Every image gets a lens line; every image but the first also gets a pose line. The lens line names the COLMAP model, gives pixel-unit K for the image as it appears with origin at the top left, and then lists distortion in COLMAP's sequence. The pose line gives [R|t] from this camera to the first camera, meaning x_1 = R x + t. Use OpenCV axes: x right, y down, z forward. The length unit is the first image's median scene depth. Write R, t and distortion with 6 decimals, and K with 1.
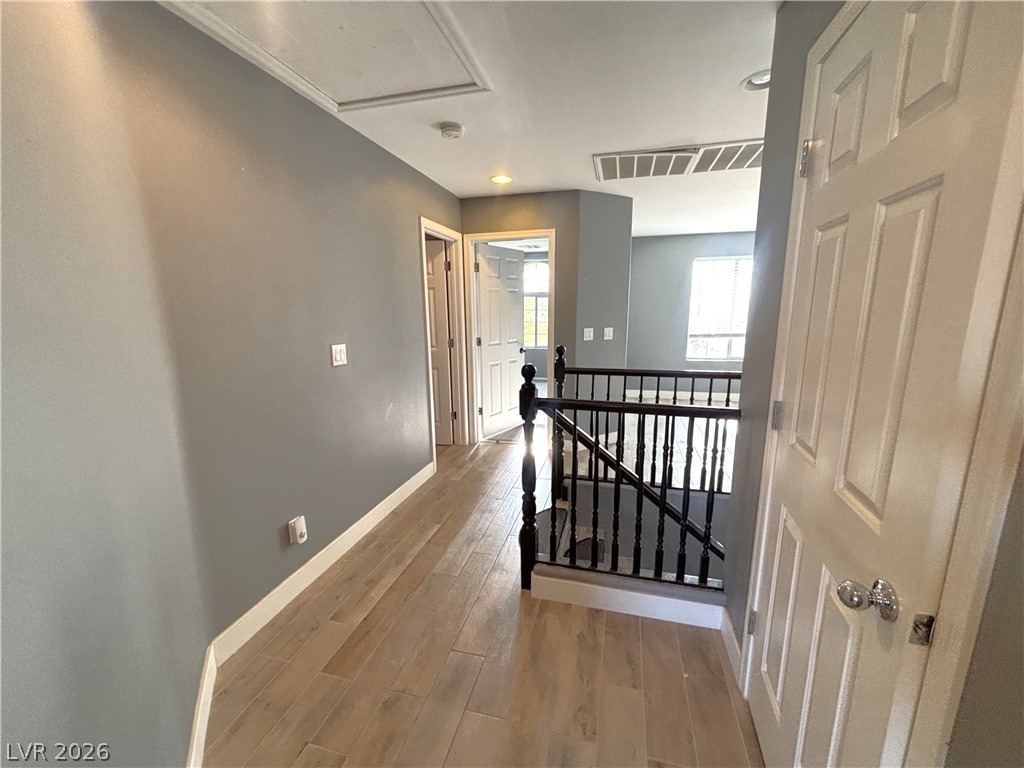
lens RADIAL K [[412.0, 0, 510.5], [0, 412.0, 384.4], [0, 0, 1]] dist [-0.002499, 0.001720]
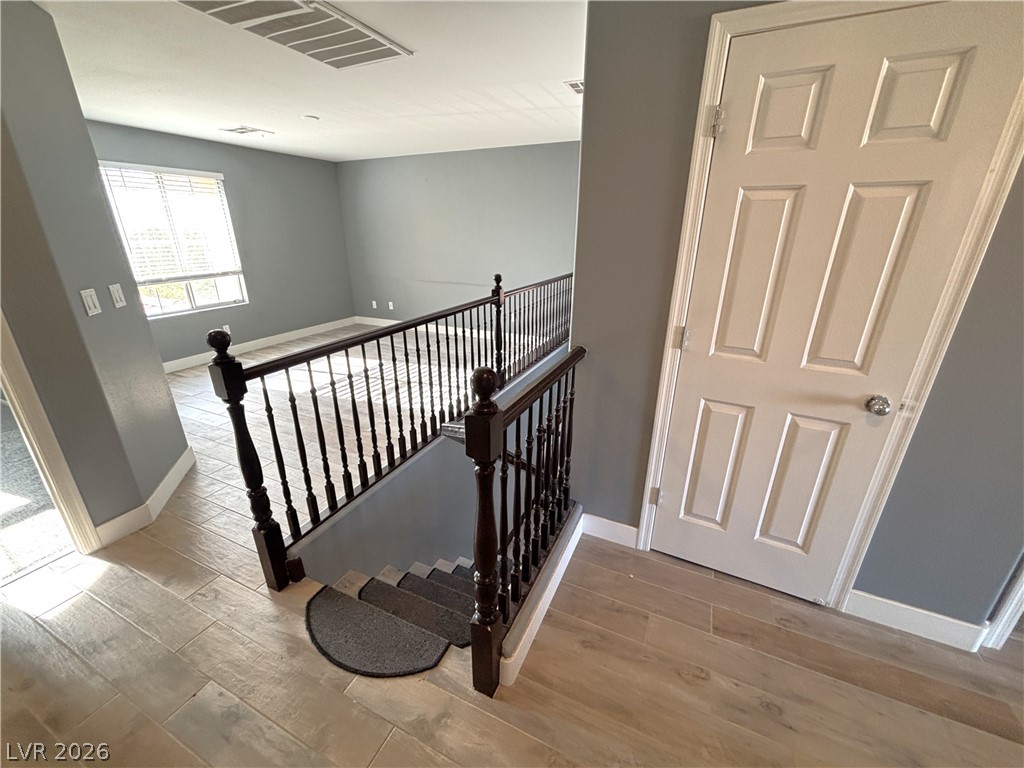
lens RADIAL K [[412.0, 0, 511.2], [0, 412.0, 386.0], [0, 0, 1]] dist [-0.002499, 0.001720]
pose [[0.176620, -0.336993, 0.924793, -0.298263], [0.181182, 0.934639, 0.305978, -0.120367], [-0.967460, 0.113514, 0.226133, 0.559633]]
